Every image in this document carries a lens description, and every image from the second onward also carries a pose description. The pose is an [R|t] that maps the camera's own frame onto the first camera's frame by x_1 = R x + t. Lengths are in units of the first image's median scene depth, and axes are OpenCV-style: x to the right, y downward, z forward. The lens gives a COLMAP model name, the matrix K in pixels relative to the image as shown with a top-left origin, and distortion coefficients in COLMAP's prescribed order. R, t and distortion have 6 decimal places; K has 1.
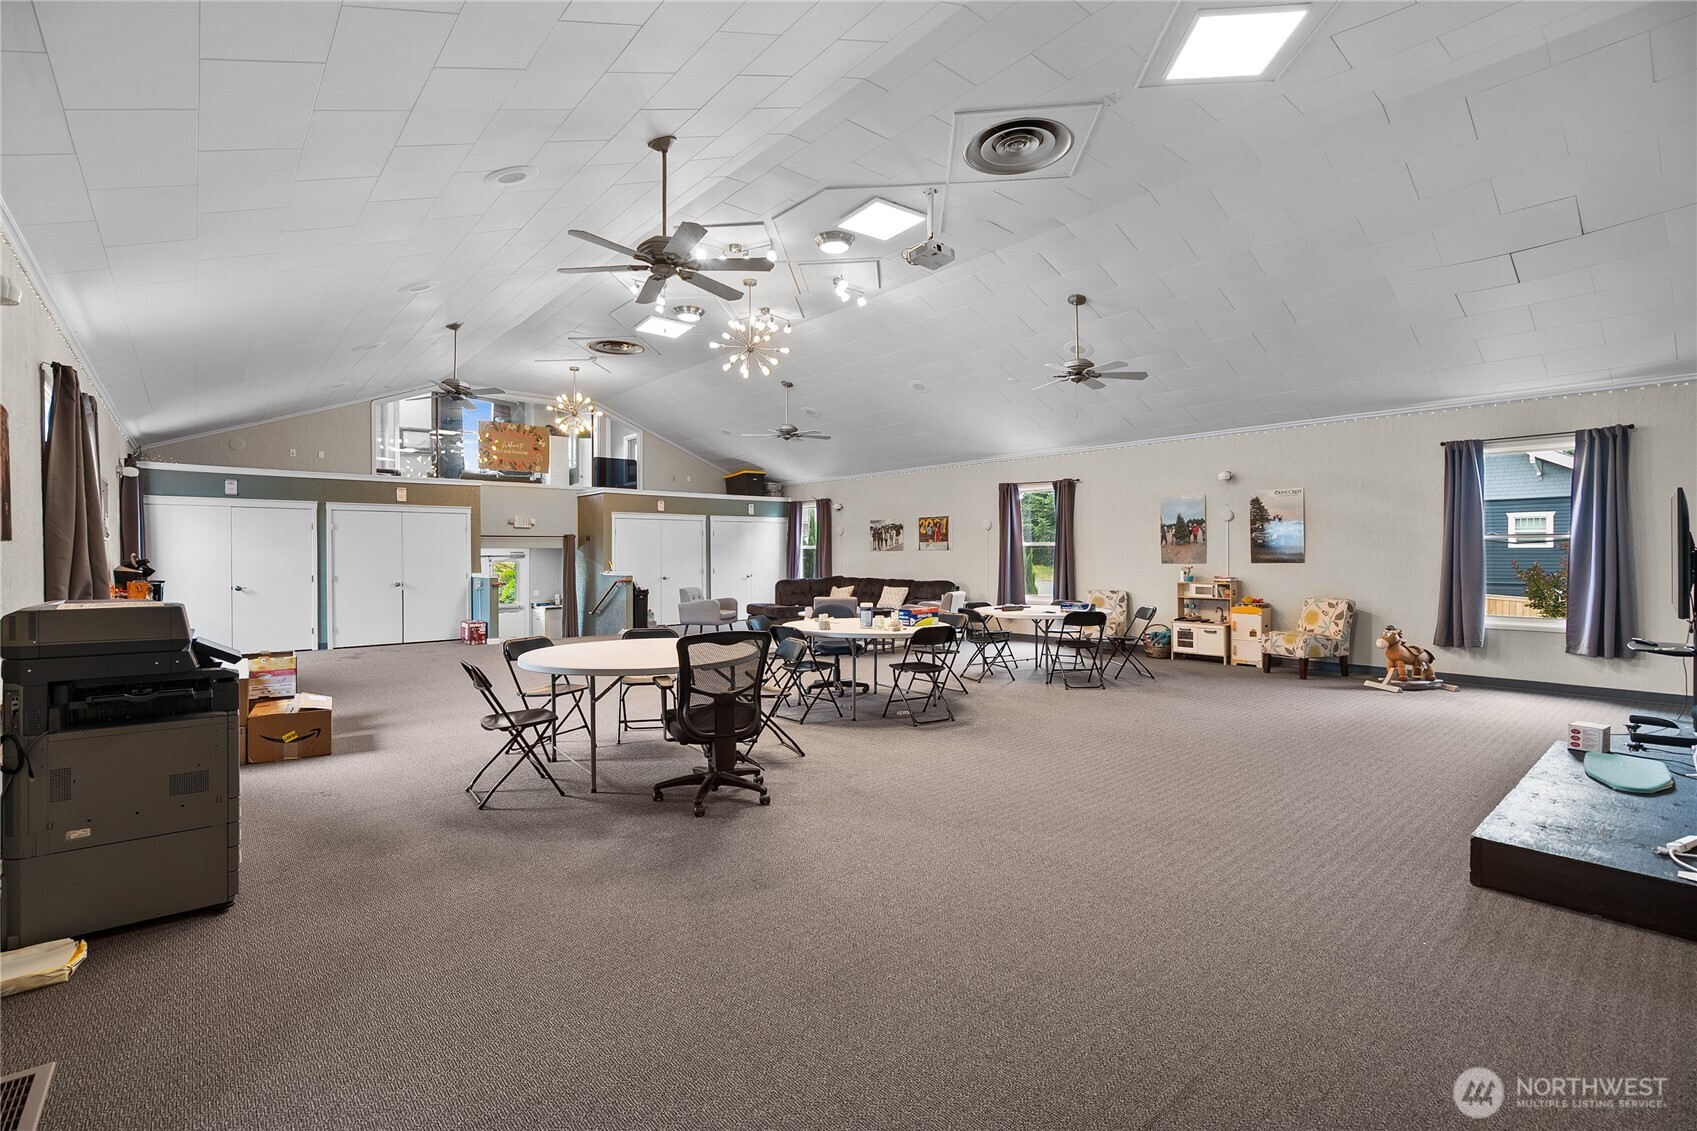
lens RADIAL K [[760.4, 0, 832.8], [0, 760.4, 563.4], [0, 0, 1]] dist [-0.000946, 0.000470]
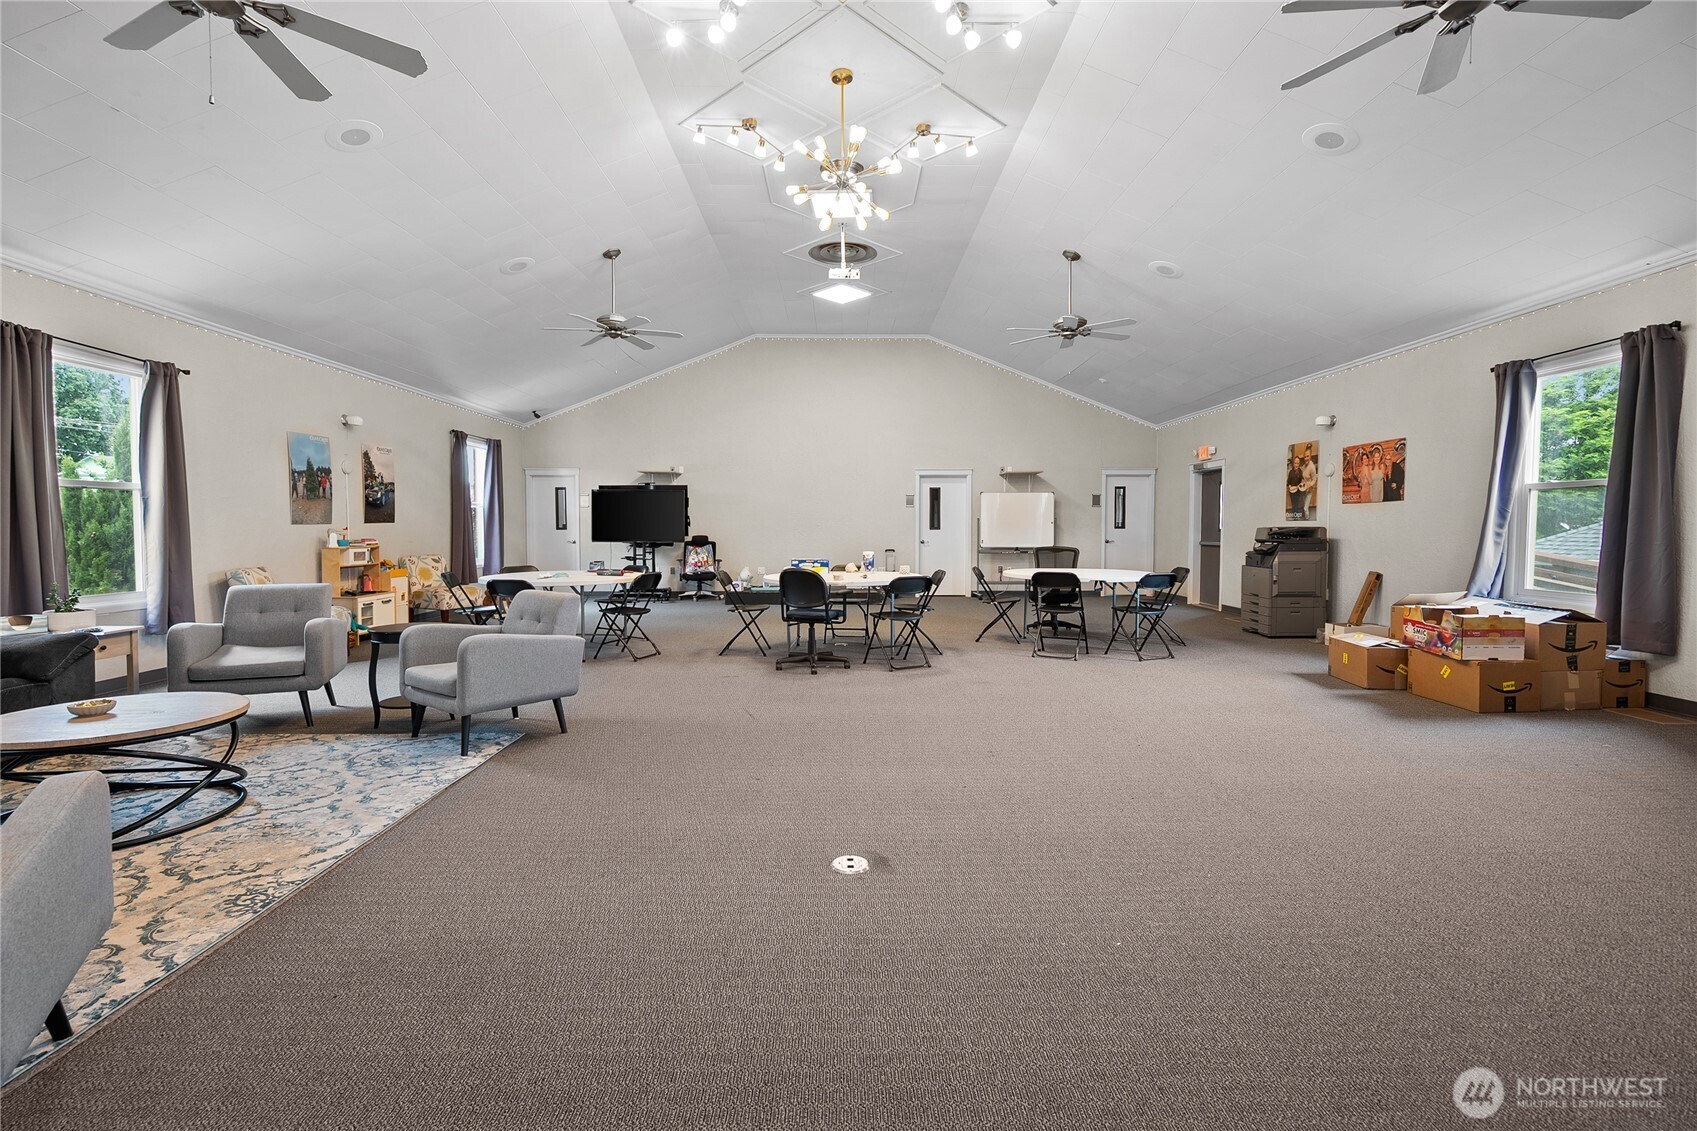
lens RADIAL K [[766.8, 0, 841.9], [0, 766.8, 564.1], [0, 0, 1]] dist [-0.001416, 0.000727]
pose [[-0.764960, -0.028460, 0.643449, -0.325116], [0.011397, 0.998269, 0.057703, 0.001431], [-0.643978, 0.051474, -0.763311, 0.922656]]
